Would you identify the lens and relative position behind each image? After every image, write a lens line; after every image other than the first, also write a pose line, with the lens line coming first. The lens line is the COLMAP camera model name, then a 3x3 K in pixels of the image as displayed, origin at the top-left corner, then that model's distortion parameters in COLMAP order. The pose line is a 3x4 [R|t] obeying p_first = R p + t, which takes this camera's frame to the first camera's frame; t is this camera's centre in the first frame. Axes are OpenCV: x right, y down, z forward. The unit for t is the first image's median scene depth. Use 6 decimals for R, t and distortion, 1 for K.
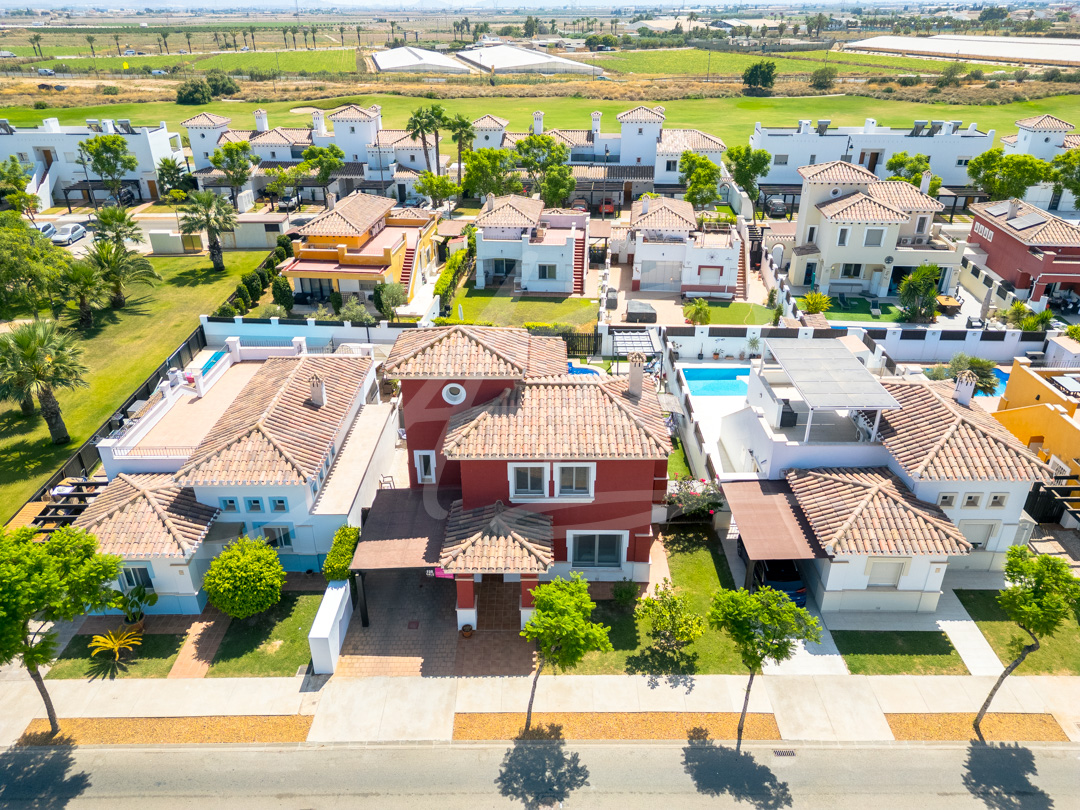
lens RADIAL K [[752.7, 0, 540.0], [0, 752.7, 405.0], [0, 0, 1]] dist [0.066952, -0.066721]
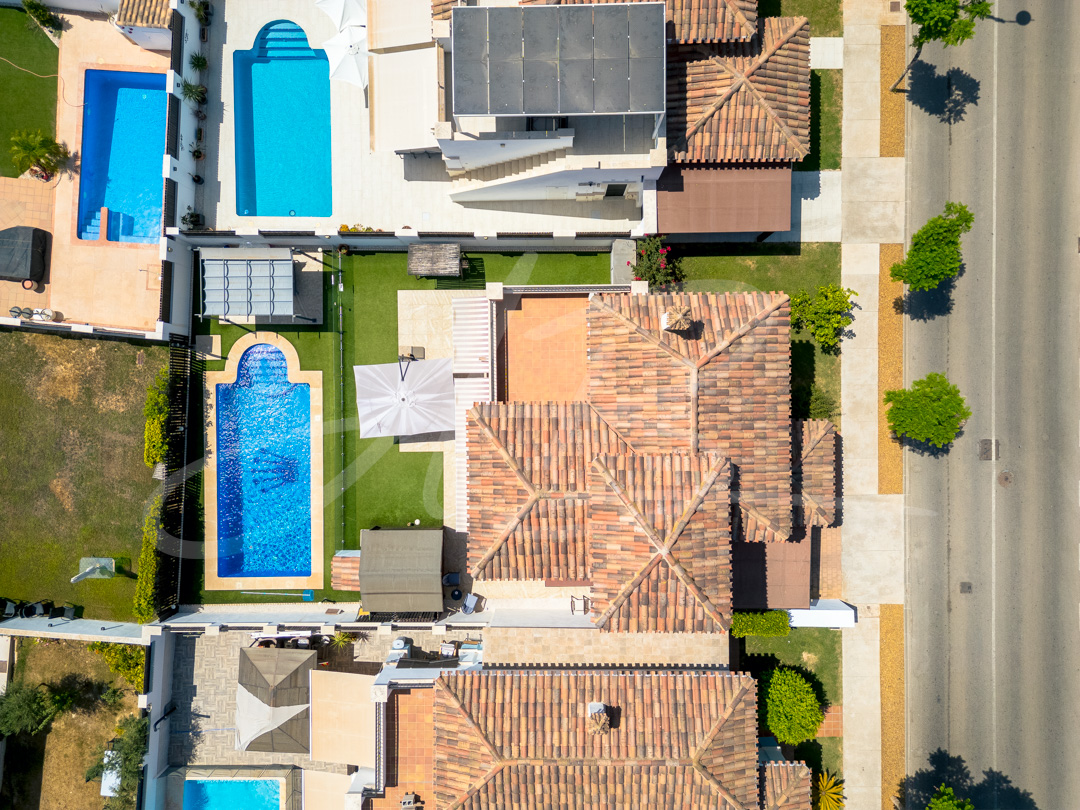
lens RADIAL K [[752.7, 0, 540.0], [0, 752.7, 405.0], [0, 0, 1]] dist [0.066952, -0.066721]
pose [[-0.009296, -0.999938, -0.006101, 0.040068], [0.475889, -0.009790, 0.879451, -0.789756], [-0.879456, 0.005272, 0.475951, 0.718135]]
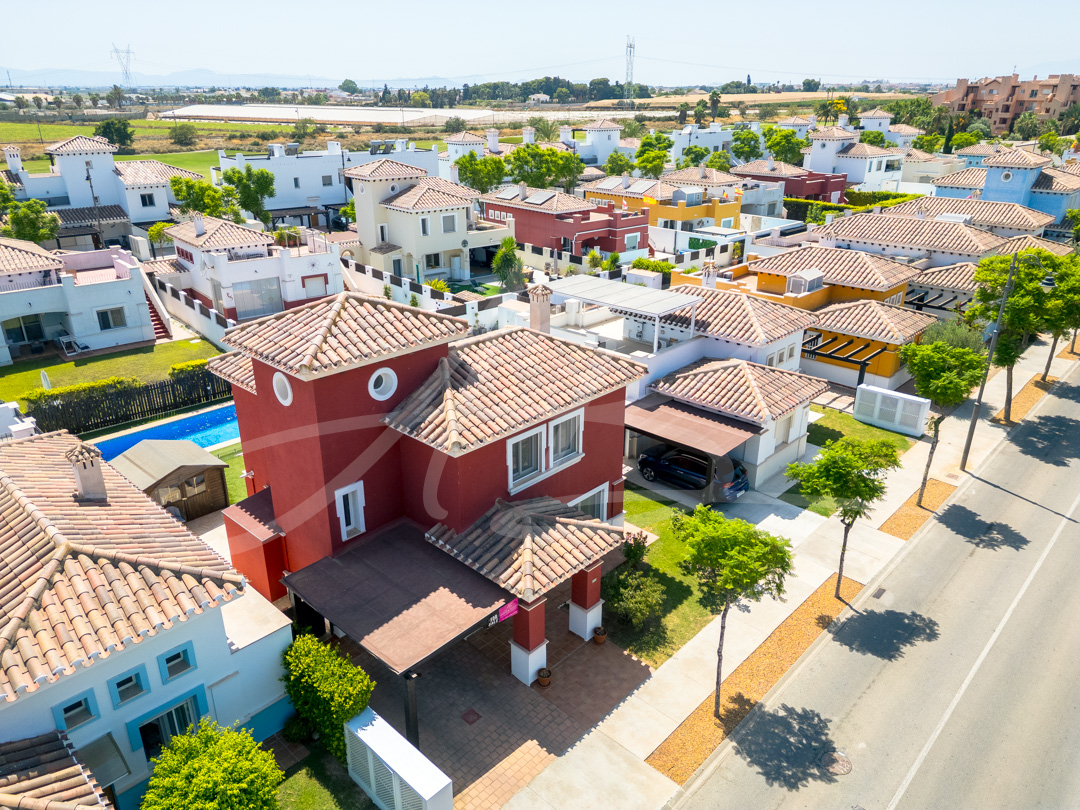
lens RADIAL K [[752.7, 0, 540.0], [0, 752.7, 405.0], [0, 0, 1]] dist [0.066952, -0.066721]
pose [[0.687742, -0.273935, 0.672288, -0.459640], [0.331405, 0.942416, 0.044980, 0.018824], [-0.645896, 0.191865, 0.738922, 0.376615]]
